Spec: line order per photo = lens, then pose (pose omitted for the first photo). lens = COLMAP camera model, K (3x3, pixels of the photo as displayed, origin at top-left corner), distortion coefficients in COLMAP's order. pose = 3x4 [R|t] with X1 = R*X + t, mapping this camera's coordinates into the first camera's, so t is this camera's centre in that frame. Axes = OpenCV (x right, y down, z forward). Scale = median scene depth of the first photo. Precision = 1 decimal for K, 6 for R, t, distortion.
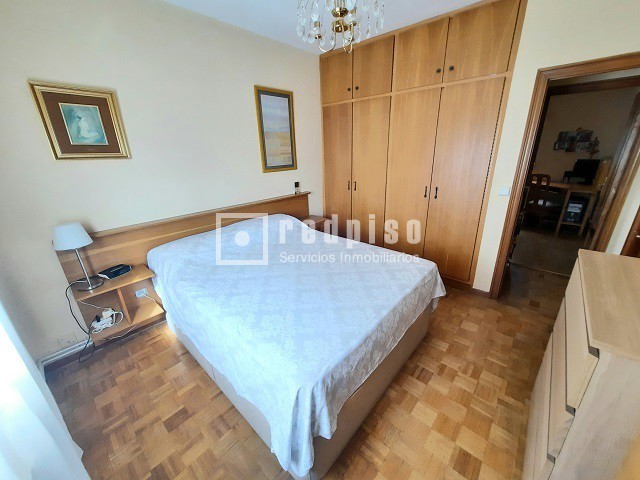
lens RADIAL K [[257.0, 0, 321.2], [0, 257.0, 242.6], [0, 0, 1]] dist [-0.001963, 0.001489]
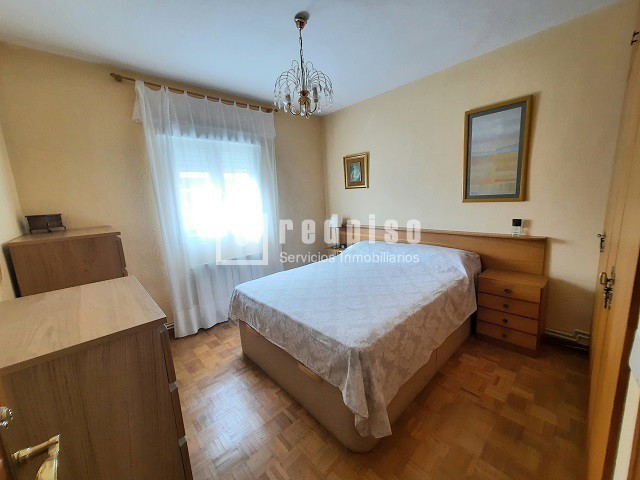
lens RADIAL K [[257.0, 0, 321.2], [0, 257.0, 238.3], [0, 0, 1]] dist [-0.001963, 0.001489]
pose [[-0.093250, 0.195959, -0.976168, 0.717624], [-0.288540, 0.933047, 0.214866, -0.202307], [0.952916, 0.301700, -0.030464, 0.588957]]
